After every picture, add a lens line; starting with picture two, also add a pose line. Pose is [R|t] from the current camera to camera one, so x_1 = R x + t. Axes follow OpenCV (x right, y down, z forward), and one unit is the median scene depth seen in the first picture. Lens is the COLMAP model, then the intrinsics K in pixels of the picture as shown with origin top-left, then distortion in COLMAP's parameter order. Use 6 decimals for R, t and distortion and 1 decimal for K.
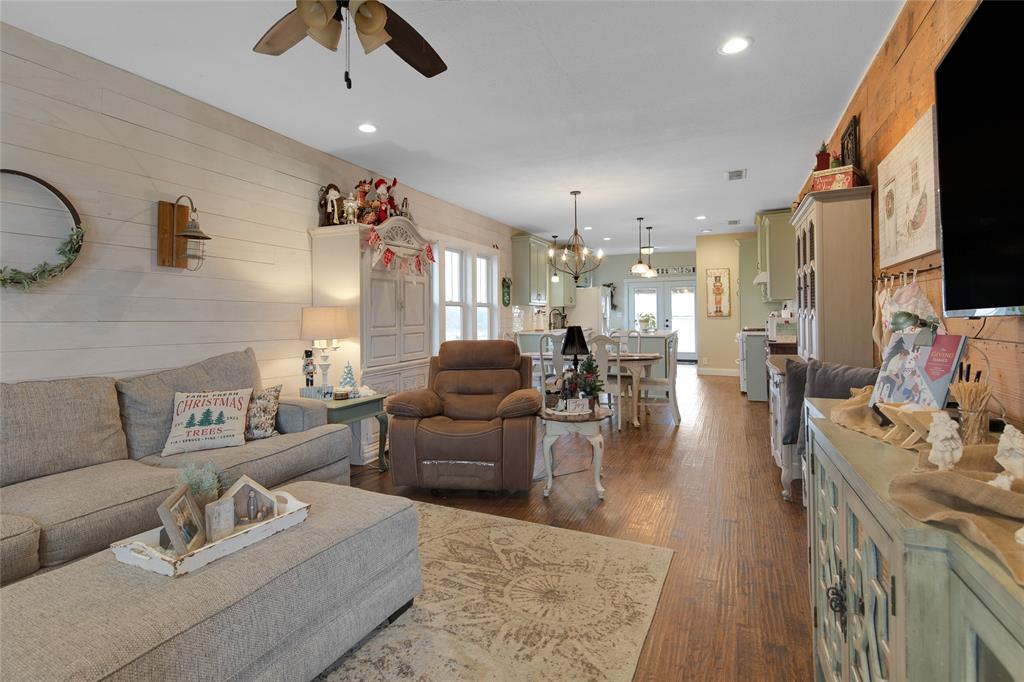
lens RADIAL K [[503.2, 0, 510.0], [0, 503.2, 314.6], [0, 0, 1]] dist [-0.004366, -0.000557]
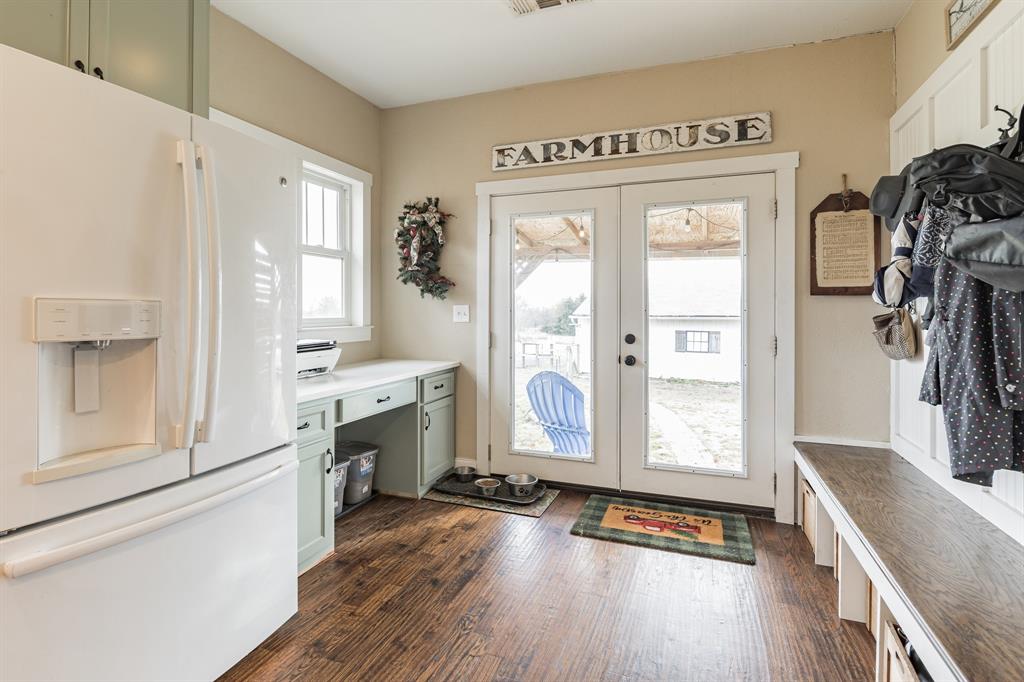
lens RADIAL K [[500.9, 0, 497.6], [0, 500.9, 314.3], [0, 0, 1]] dist [0.004438, -0.003620]
pose [[0.999495, 0.012131, 0.029369, 0.307508], [-0.012333, 0.999902, 0.006699, -0.002133], [-0.029284, -0.007058, 0.999546, 0.968434]]
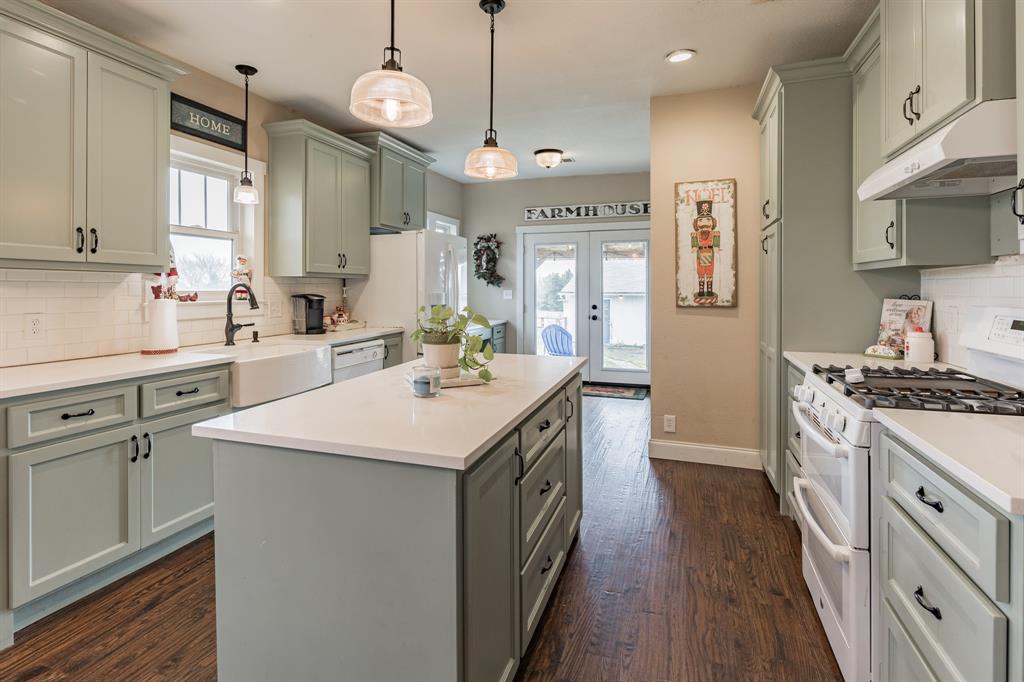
lens RADIAL K [[500.9, 0, 514.2], [0, 500.9, 292.3], [0, 0, 1]] dist [0.004438, -0.003620]
pose [[0.995983, 0.009579, 0.089034, 0.237948], [-0.010486, 0.999898, 0.009725, -0.009963], [-0.088931, -0.010620, 0.995981, 0.638159]]
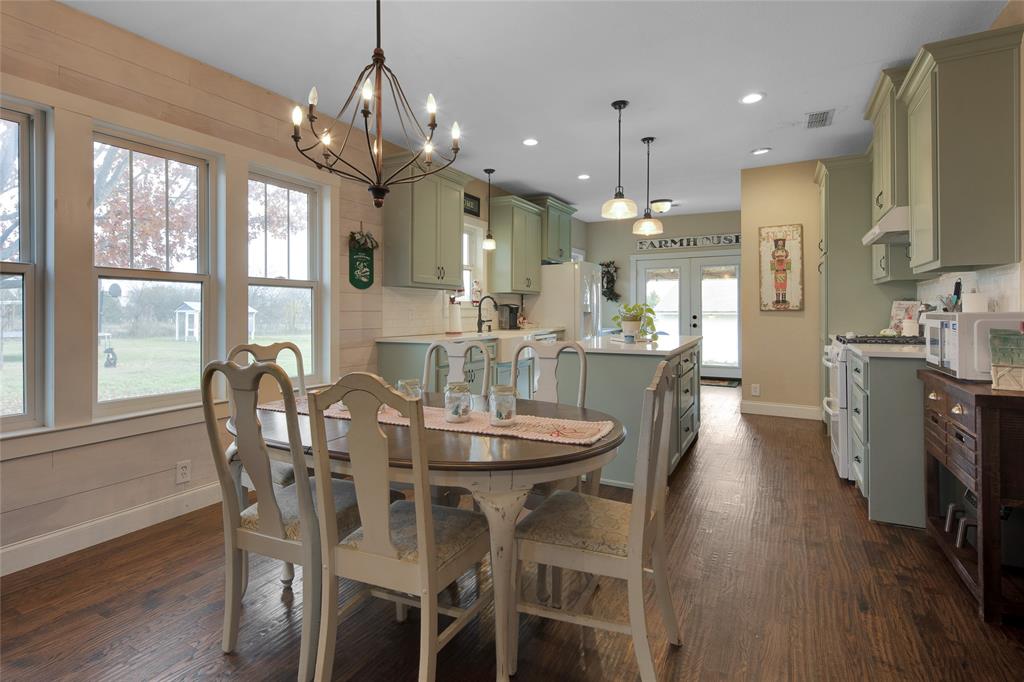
lens RADIAL K [[503.2, 0, 508.4], [0, 503.2, 314.0], [0, 0, 1]] dist [-0.004366, -0.000557]
pose [[0.996816, 0.007607, -0.079376, 0.156826], [-0.006957, 0.999940, 0.008459, 0.004491], [0.079436, -0.007880, 0.996809, 0.418540]]
